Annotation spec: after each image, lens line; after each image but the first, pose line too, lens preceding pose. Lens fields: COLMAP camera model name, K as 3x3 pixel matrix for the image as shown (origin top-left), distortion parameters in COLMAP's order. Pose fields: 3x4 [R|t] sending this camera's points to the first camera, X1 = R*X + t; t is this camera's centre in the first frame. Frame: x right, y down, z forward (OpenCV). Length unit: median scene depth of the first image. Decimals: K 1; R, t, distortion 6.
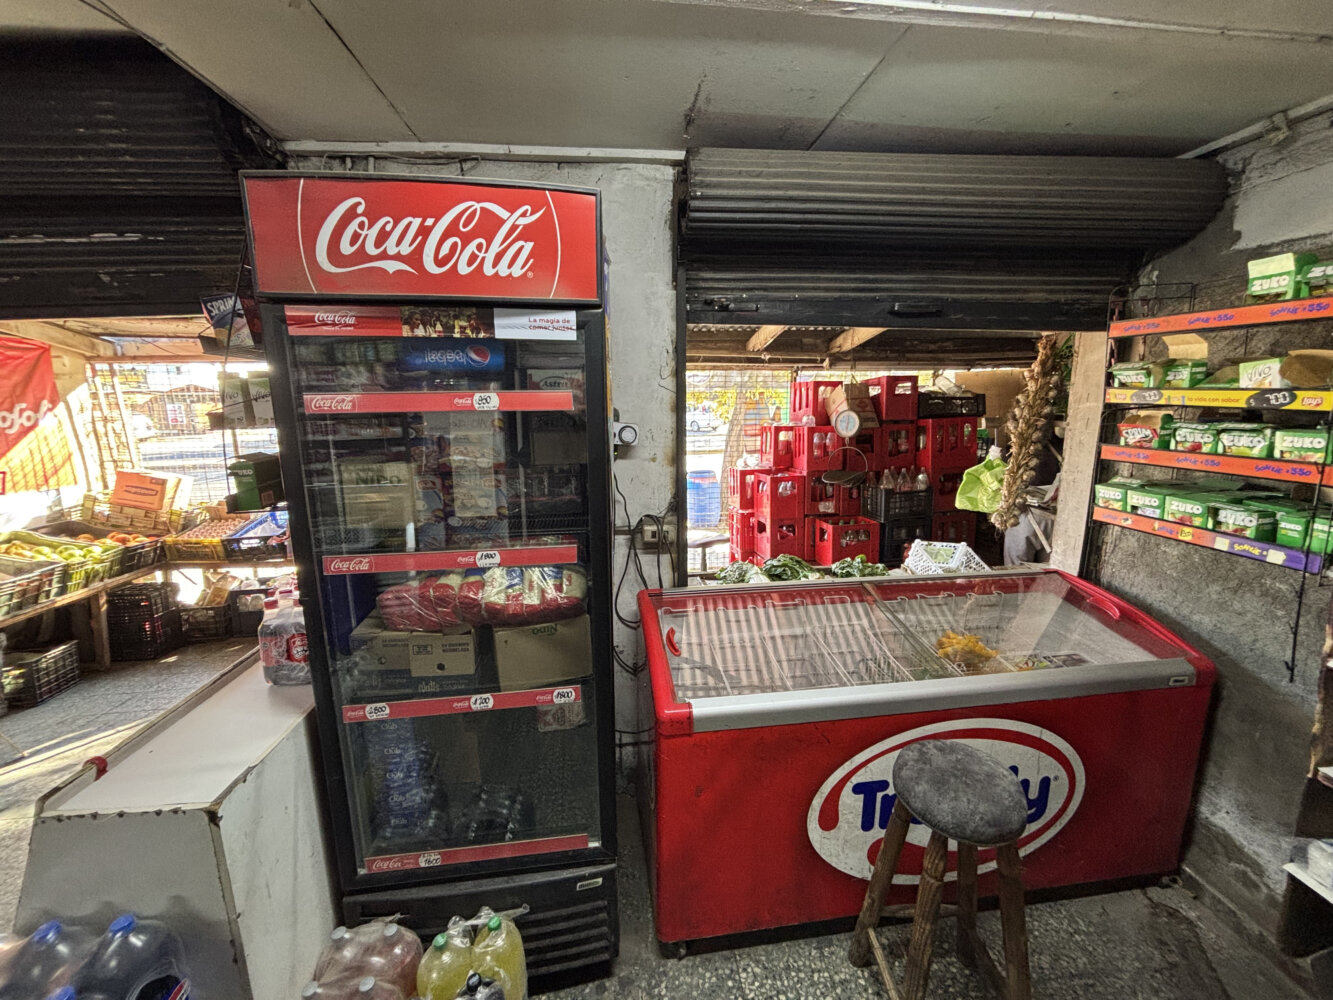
lens RADIAL K [[536.1, 0, 666.7], [0, 536.1, 496.9], [0, 0, 1]] dist [-0.001342, 0.000750]
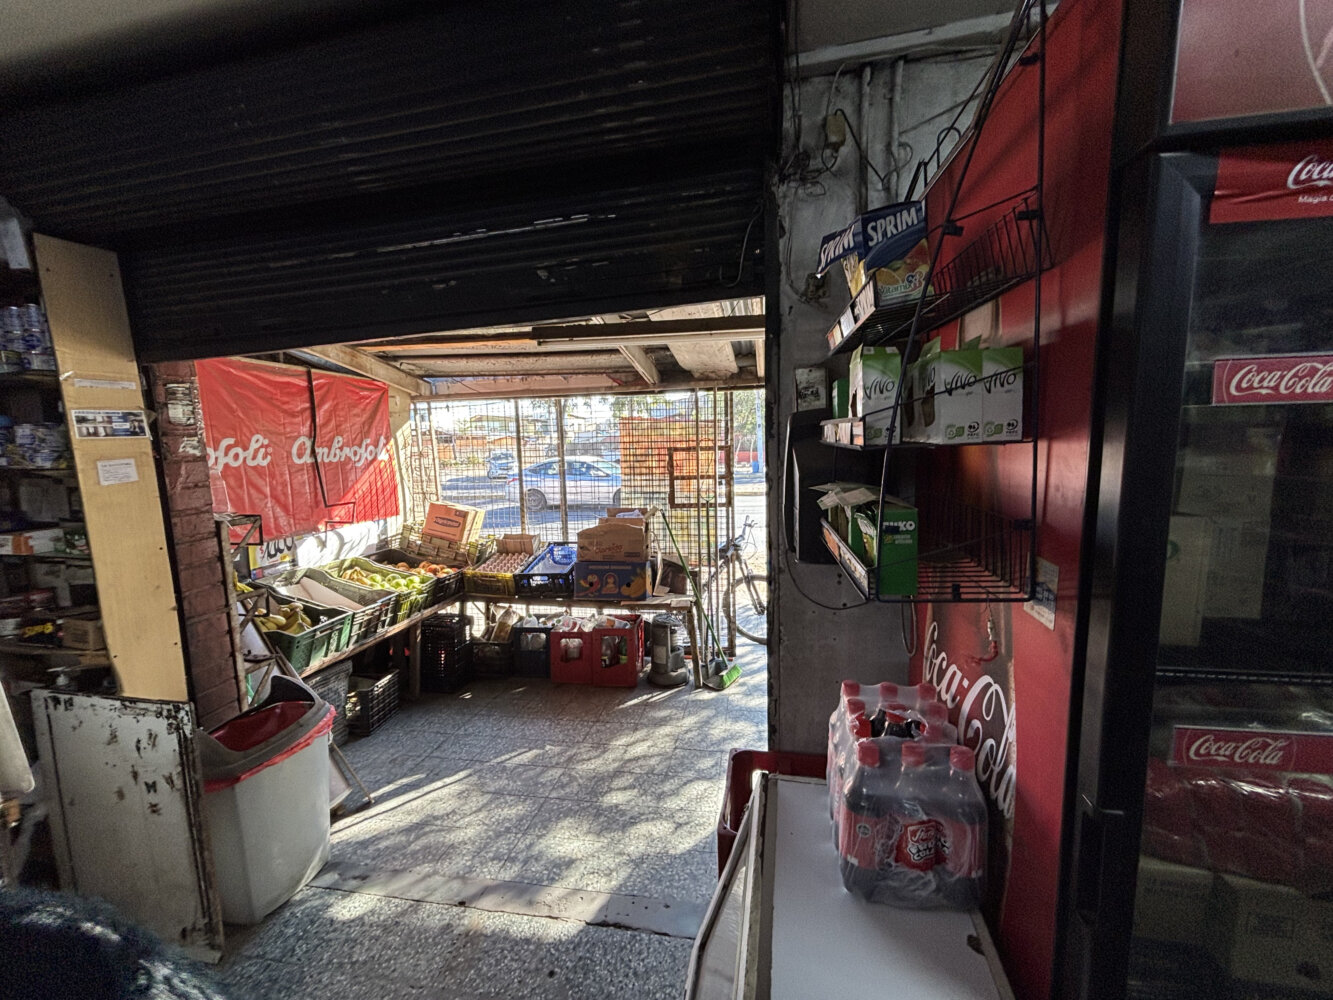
lens RADIAL K [[536.1, 0, 666.7], [0, 536.1, 496.9], [0, 0, 1]] dist [-0.001342, 0.000750]
pose [[0.957115, 0.017112, -0.289202, -0.303325], [-0.037032, 0.997291, -0.063549, -0.011389], [0.287331, 0.071533, 0.955156, 0.144480]]
